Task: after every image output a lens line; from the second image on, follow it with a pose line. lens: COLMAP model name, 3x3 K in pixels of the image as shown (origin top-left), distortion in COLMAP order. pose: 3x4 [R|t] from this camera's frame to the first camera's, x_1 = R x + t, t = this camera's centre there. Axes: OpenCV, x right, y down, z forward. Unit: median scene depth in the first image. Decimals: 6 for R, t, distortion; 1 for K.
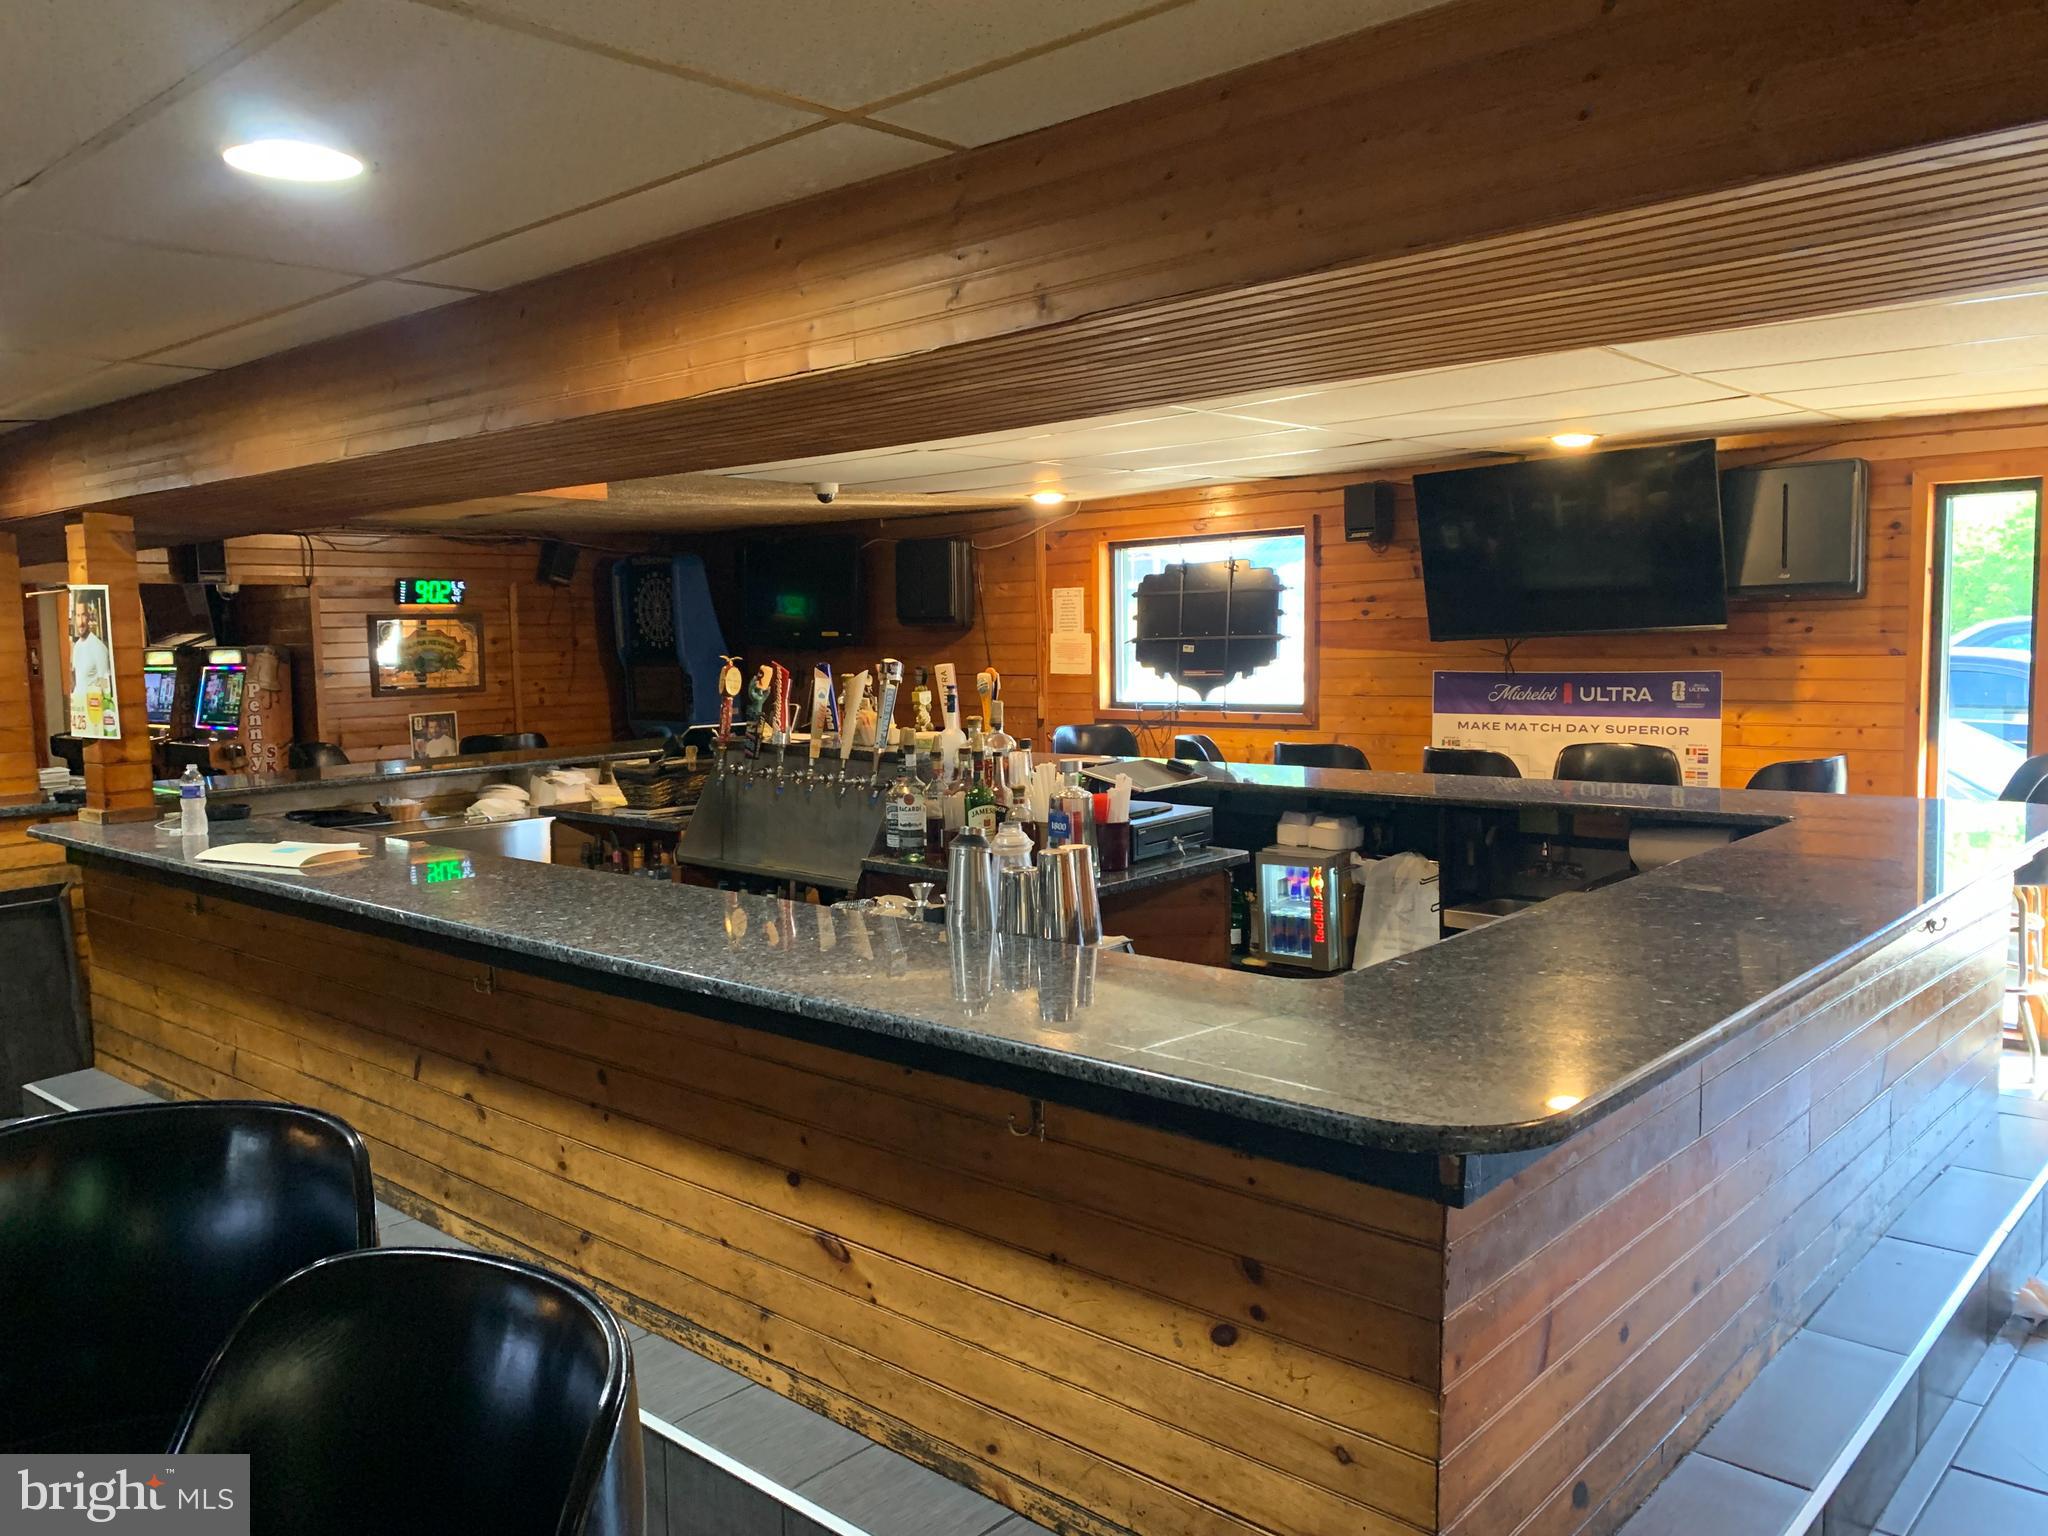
lens RADIAL K [[1556.4, 0, 1013.6], [0, 1556.4, 757.7], [0, 0, 1]] dist [0.143724, -0.285520]
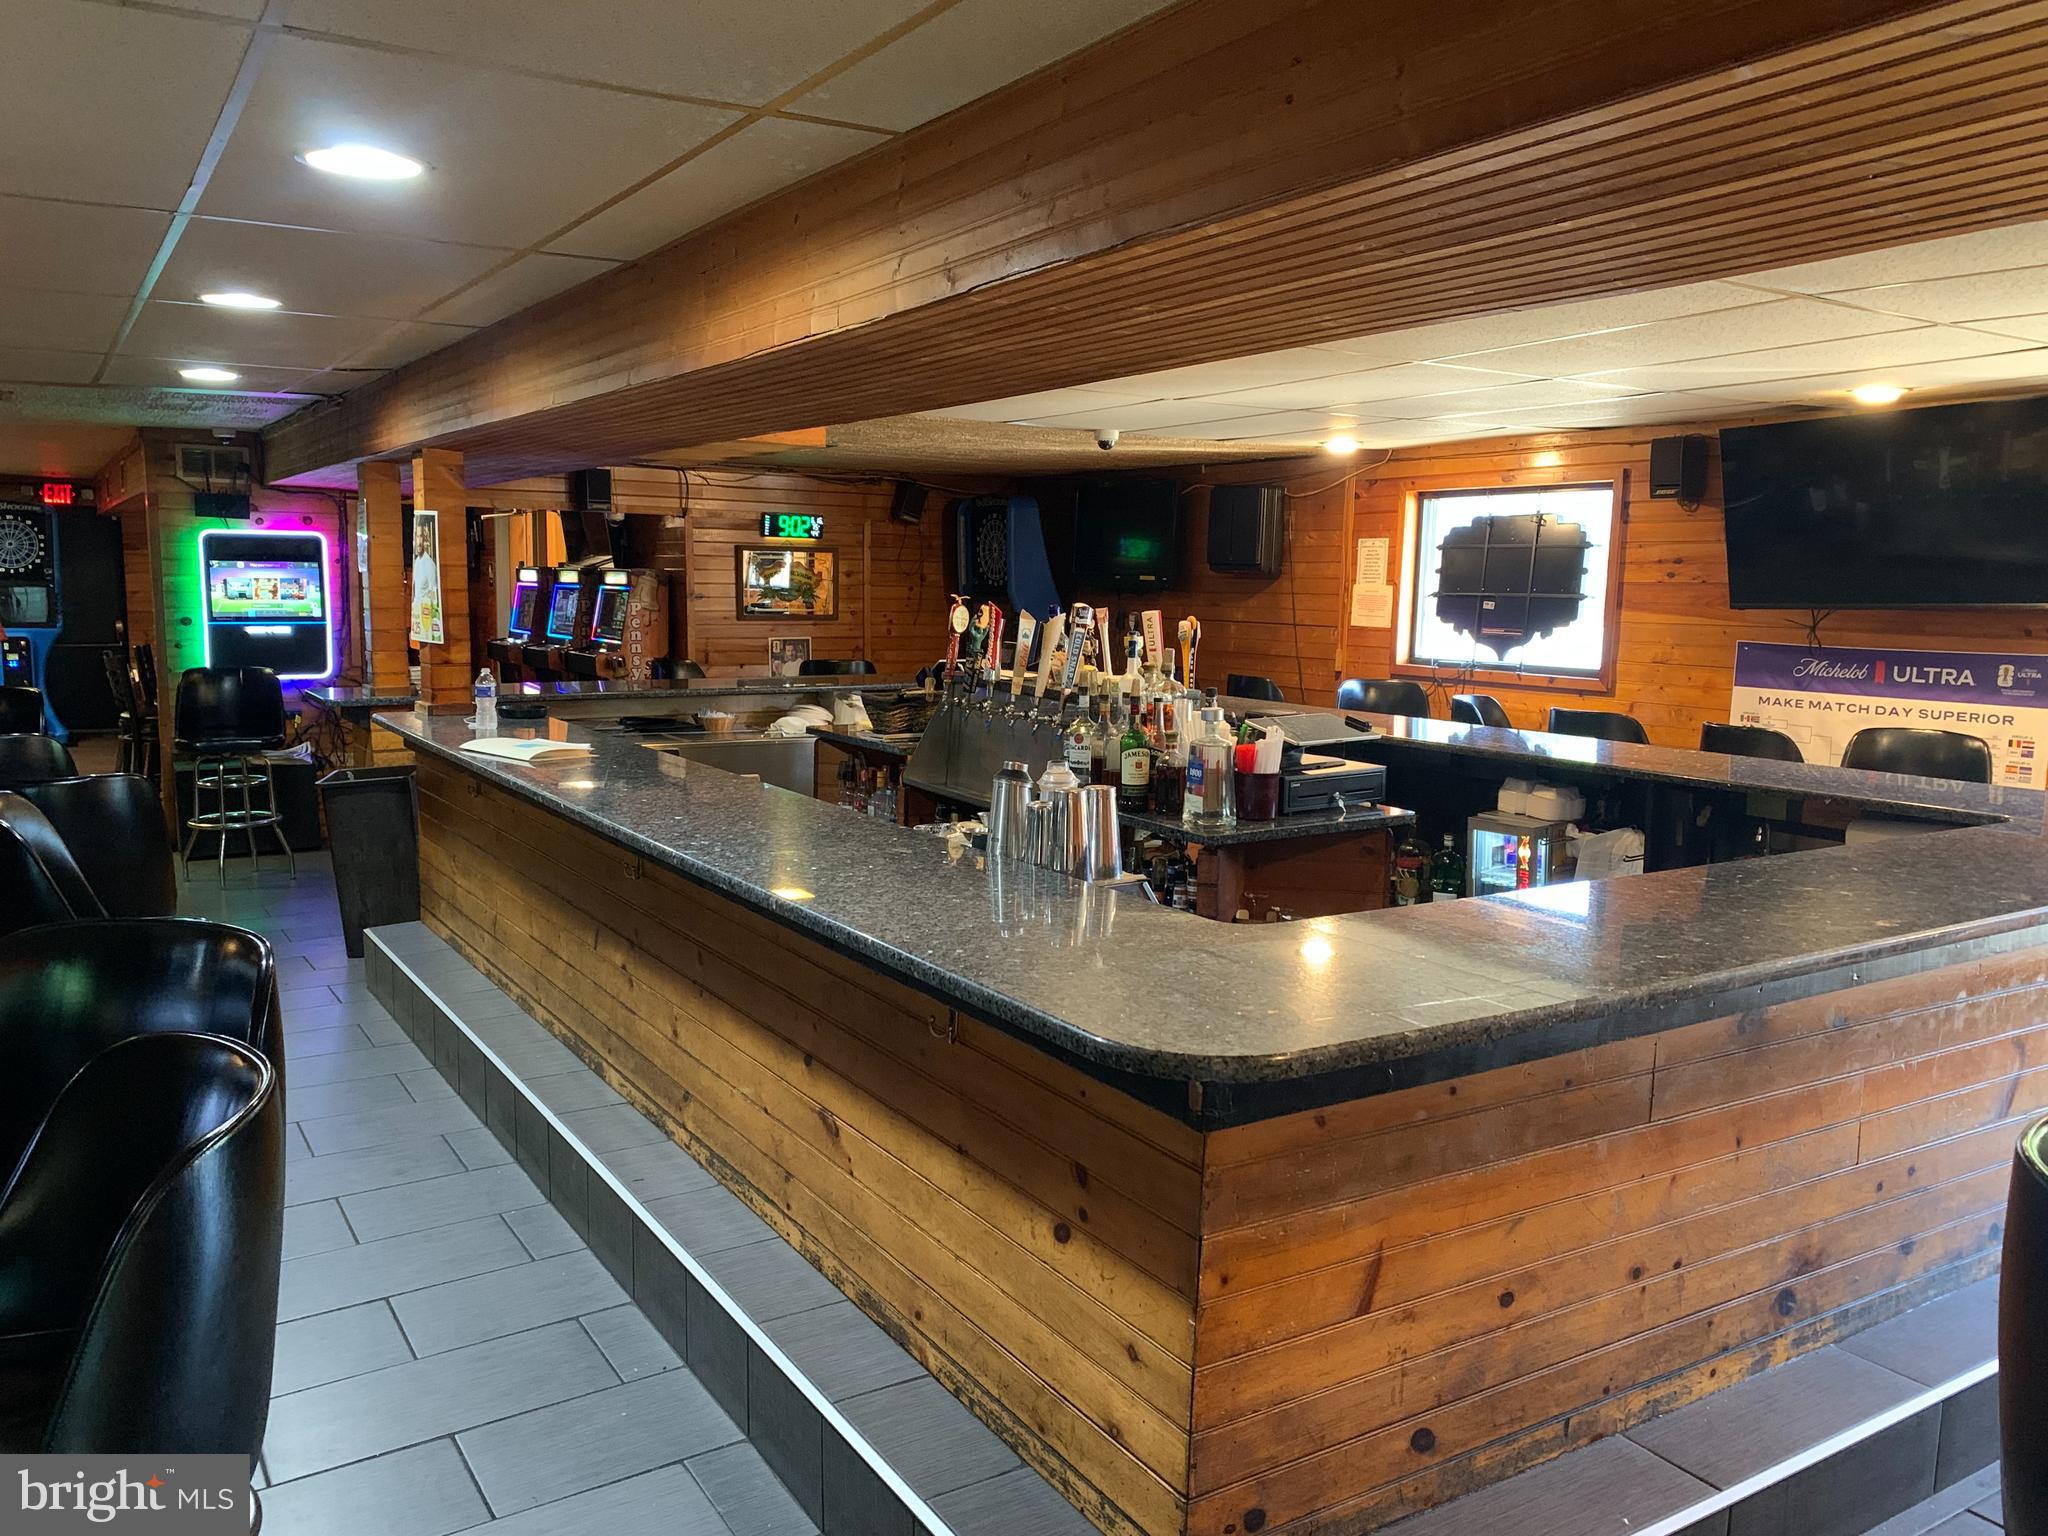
lens RADIAL K [[1564.5, 0, 1036.7], [0, 1564.5, 760.2], [0, 0, 1]] dist [0.099565, -0.149423]
pose [[0.965013, 0.067264, -0.253427, 0.121030], [-0.057924, 0.997344, 0.044148, -0.002271], [0.255724, -0.027924, 0.966347, -0.015404]]
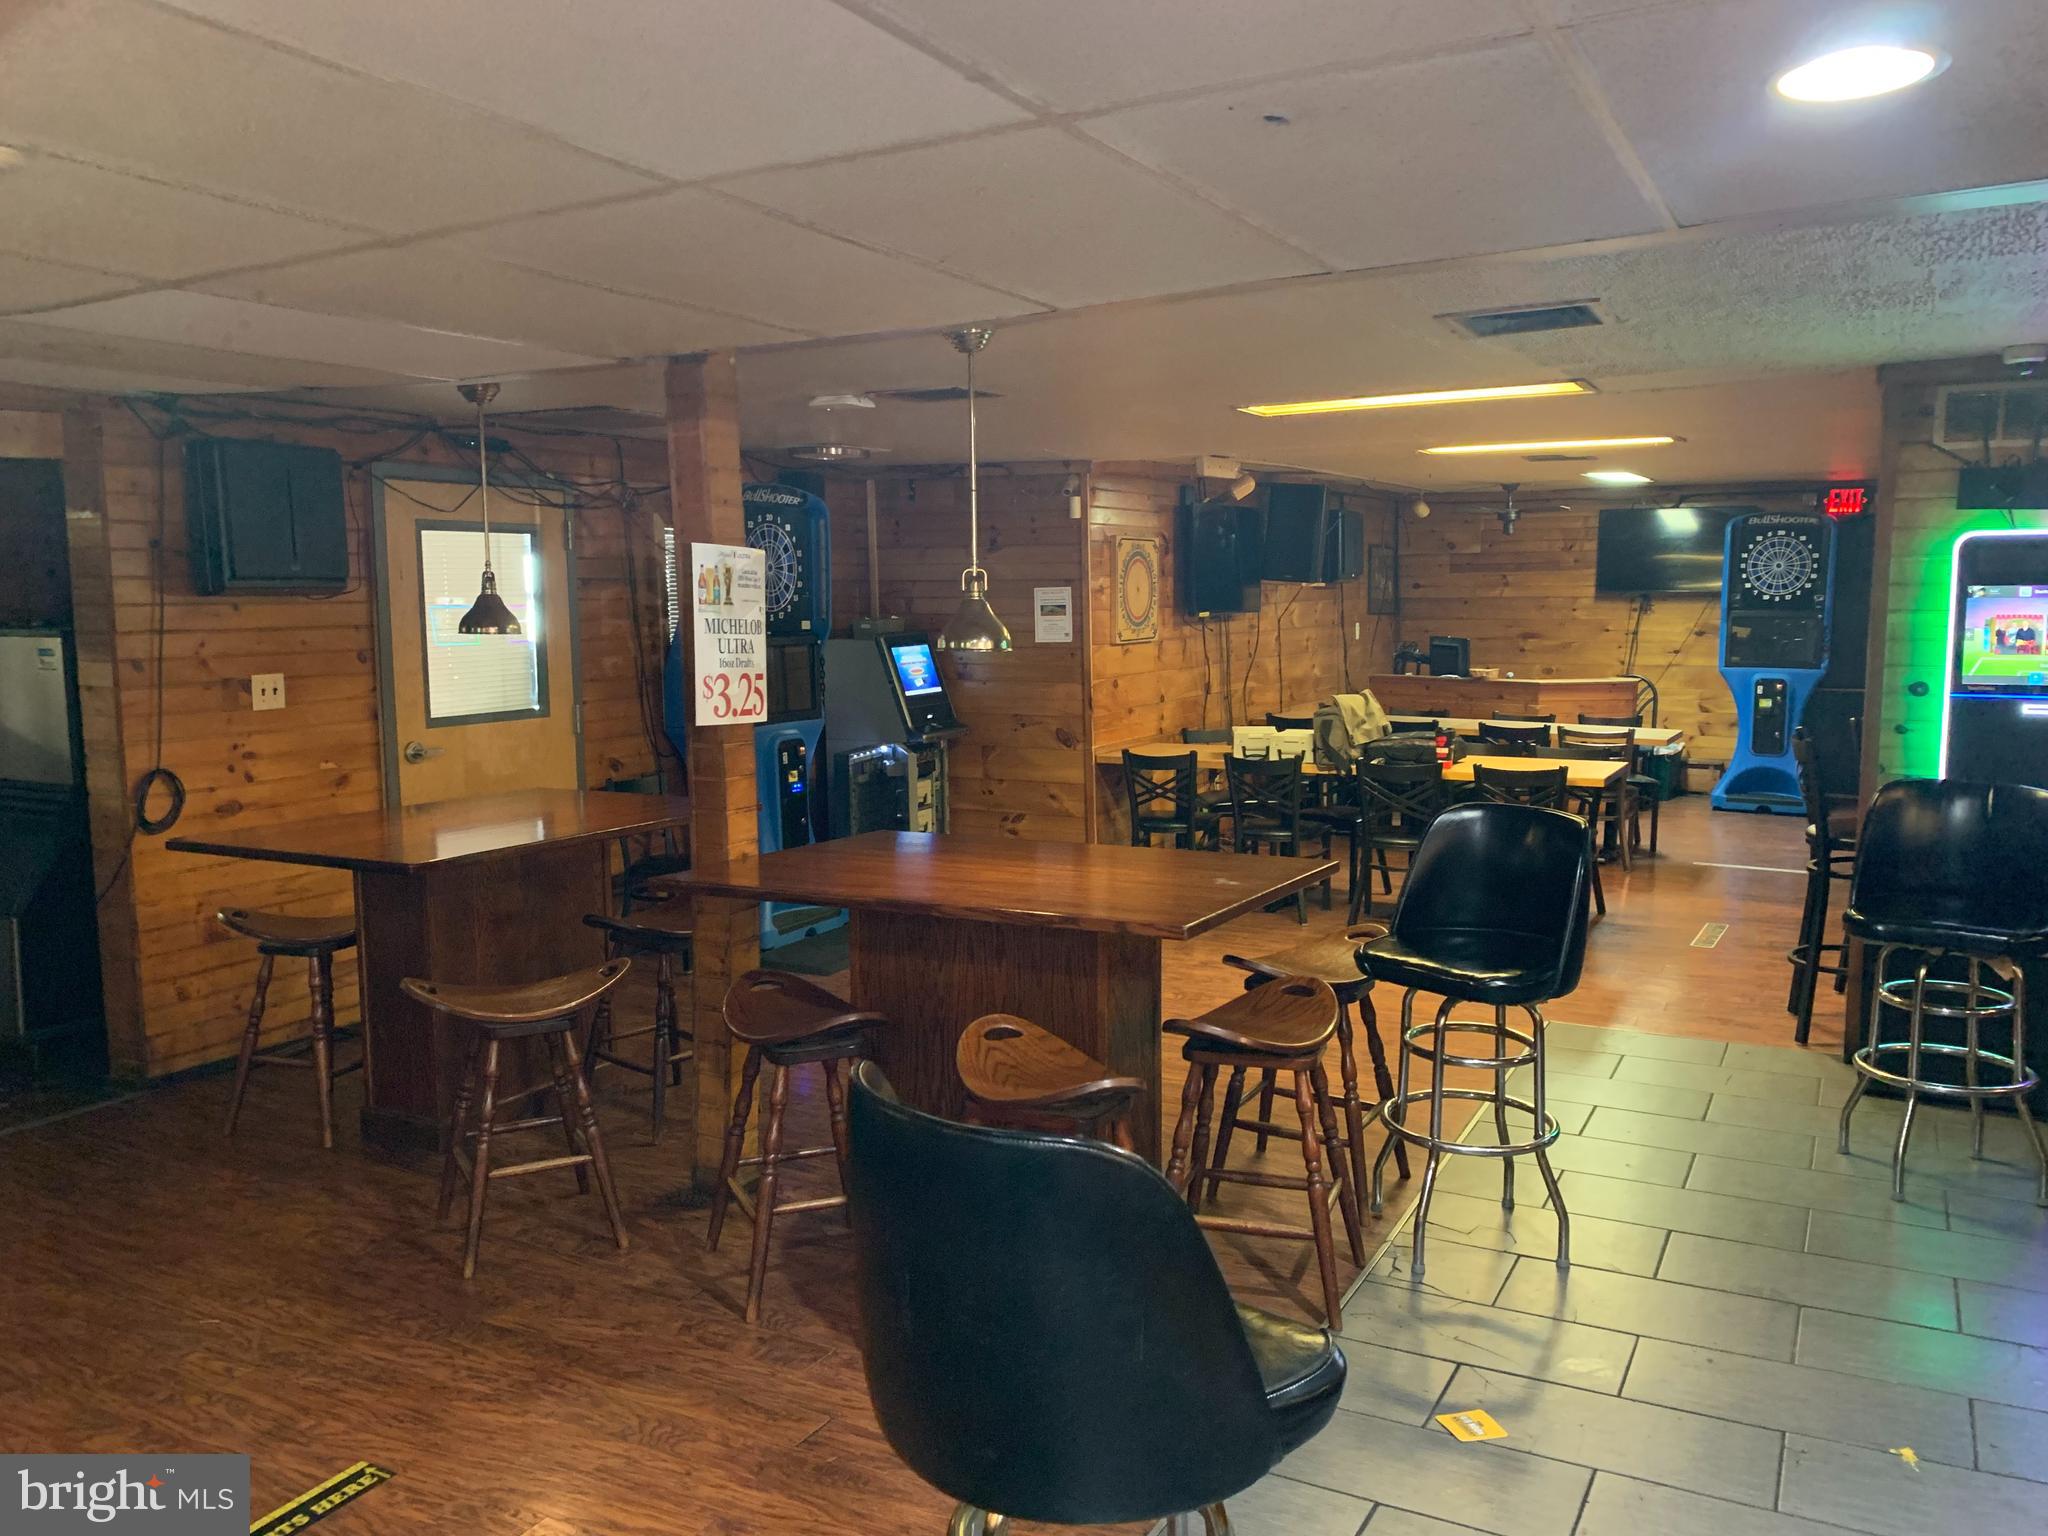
lens RADIAL K [[1566.2, 0, 1018.5], [0, 1566.2, 780.4], [0, 0, 1]] dist [0.031287, -0.004907]
pose [[0.235298, 0.141043, -0.961635, -0.265418], [-0.077382, 0.988992, 0.126121, -0.038550], [0.968838, 0.044737, 0.243622, 0.482713]]
